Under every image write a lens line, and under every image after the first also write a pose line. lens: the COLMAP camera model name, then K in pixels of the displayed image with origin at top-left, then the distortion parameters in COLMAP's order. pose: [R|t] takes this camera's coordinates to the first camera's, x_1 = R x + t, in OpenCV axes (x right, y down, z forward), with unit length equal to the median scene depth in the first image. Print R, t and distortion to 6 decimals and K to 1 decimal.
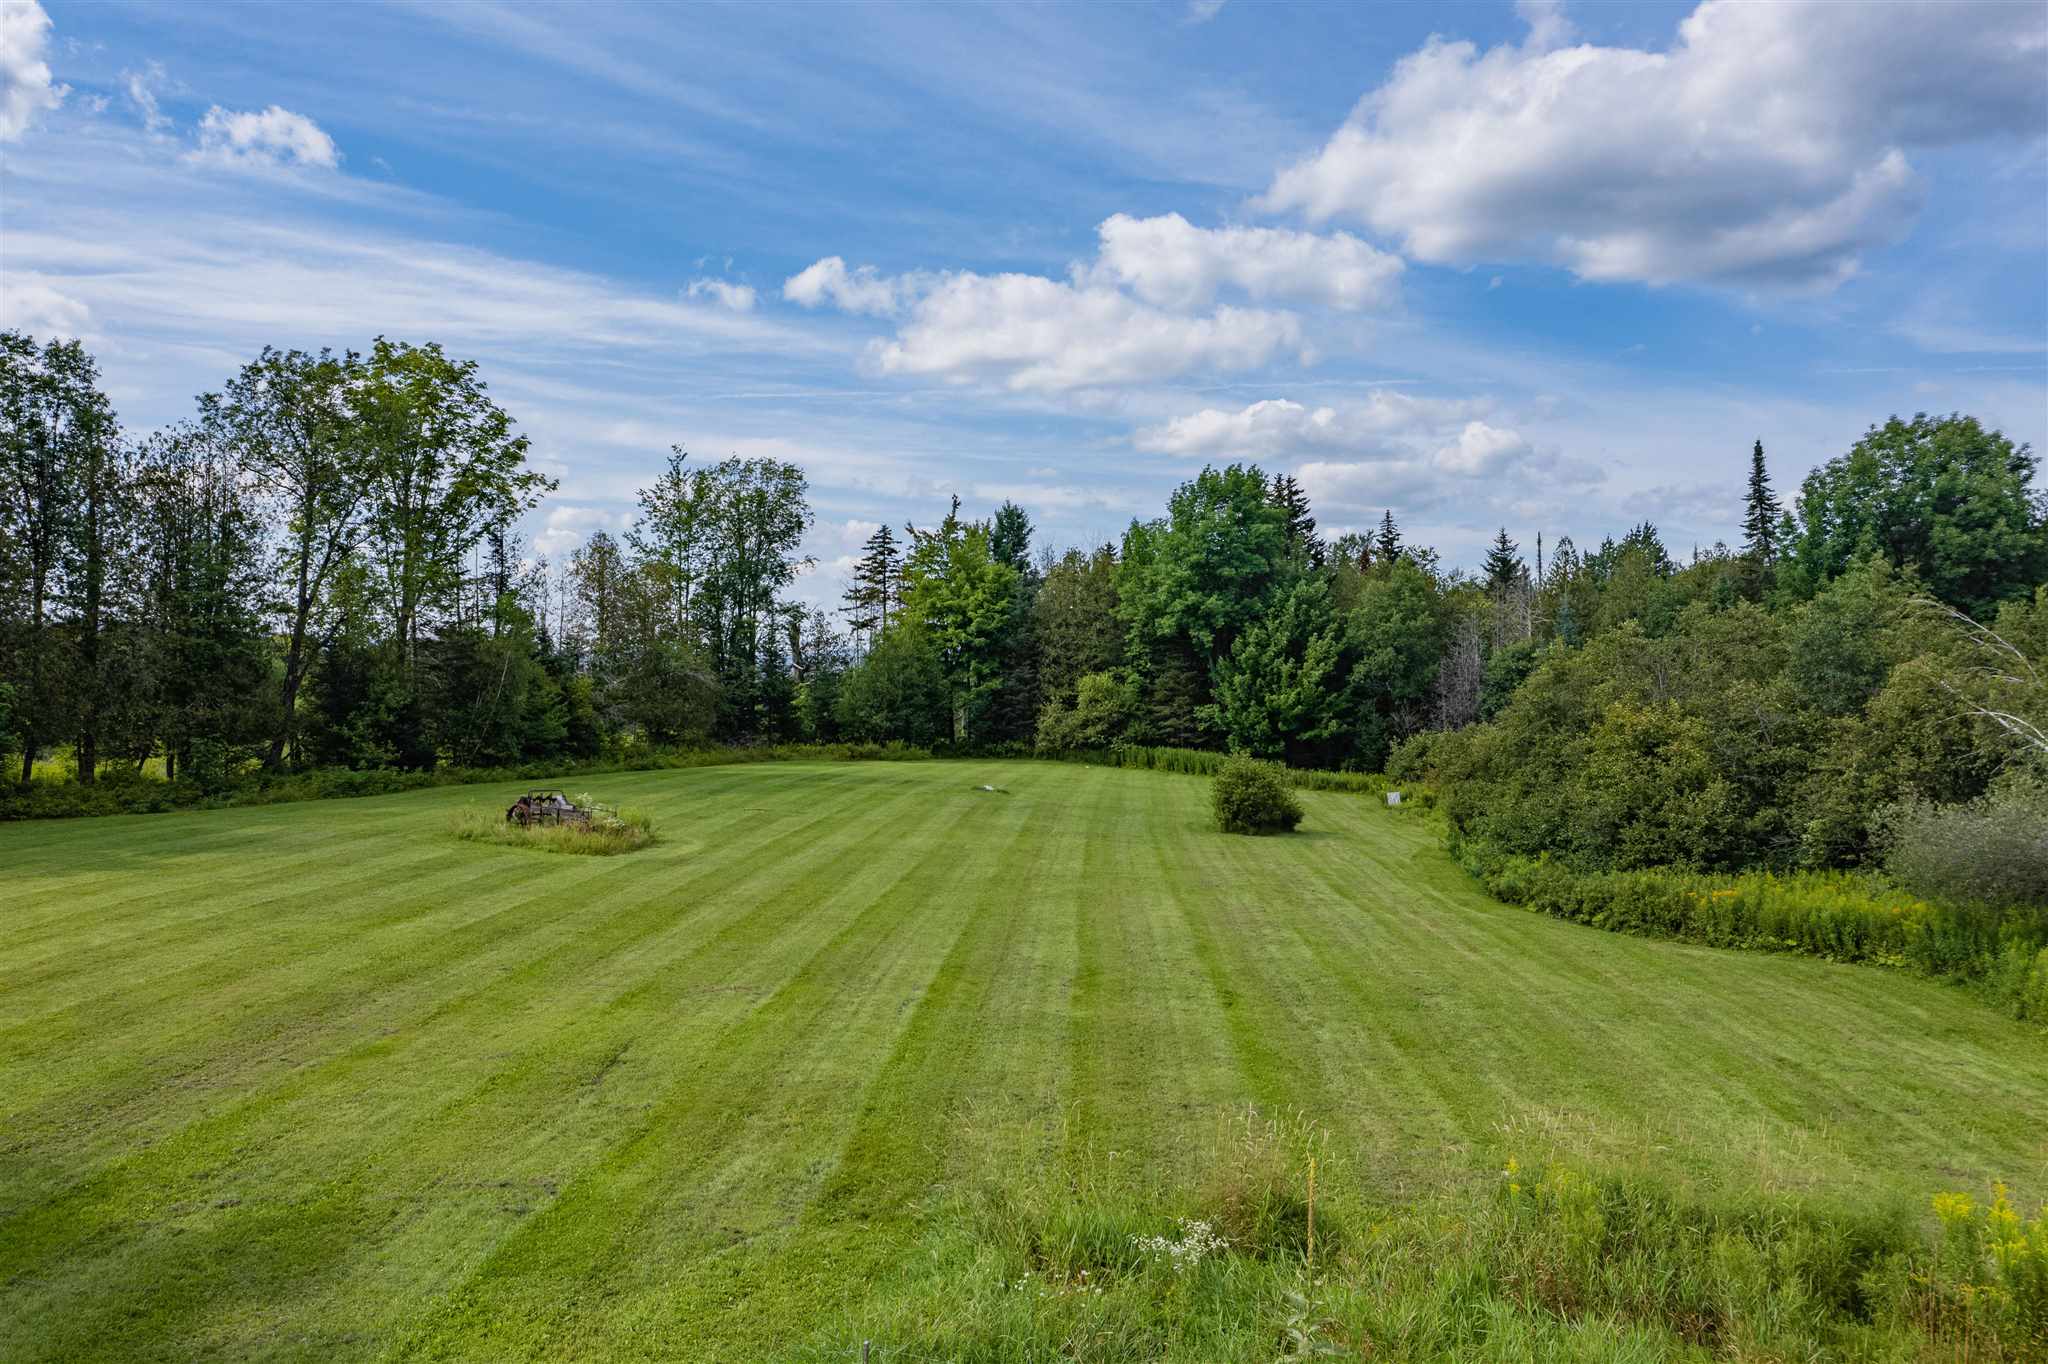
lens RADIAL K [[1619.5, 0, 1018.5], [0, 1619.5, 689.9], [0, 0, 1]] dist [-0.002554, -0.020035]
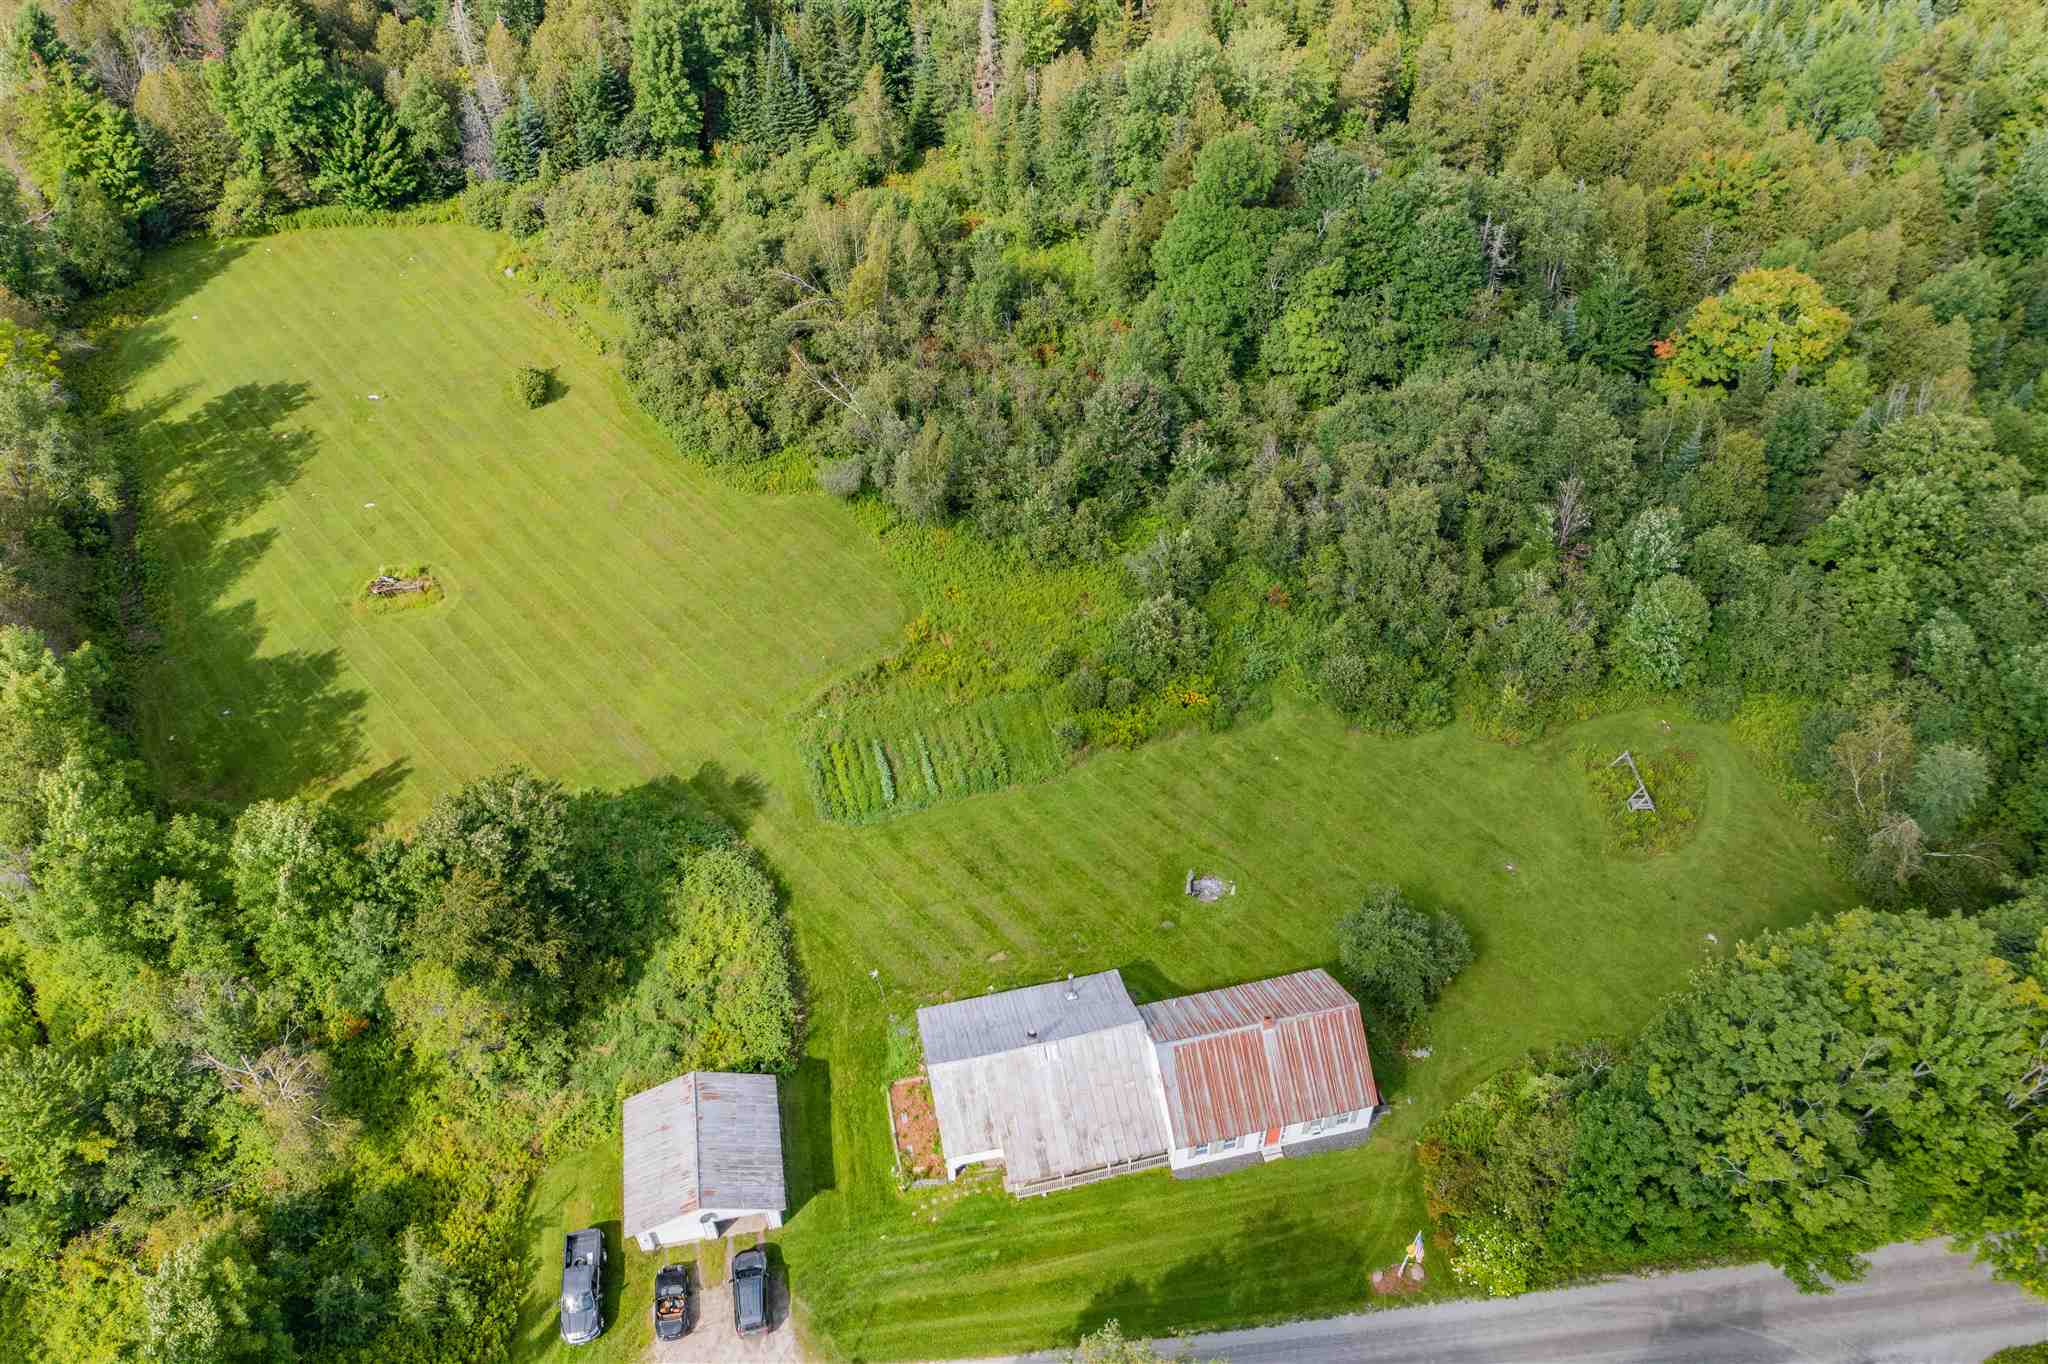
lens RADIAL K [[1619.5, 0, 1018.2], [0, 1619.5, 670.3], [0, 0, 1]] dist [-0.002554, -0.020035]
pose [[0.704707, -0.520970, 0.481641, -0.411186], [0.030295, 0.700323, 0.713183, -0.760092], [-0.708851, -0.487994, 0.509305, -0.518231]]
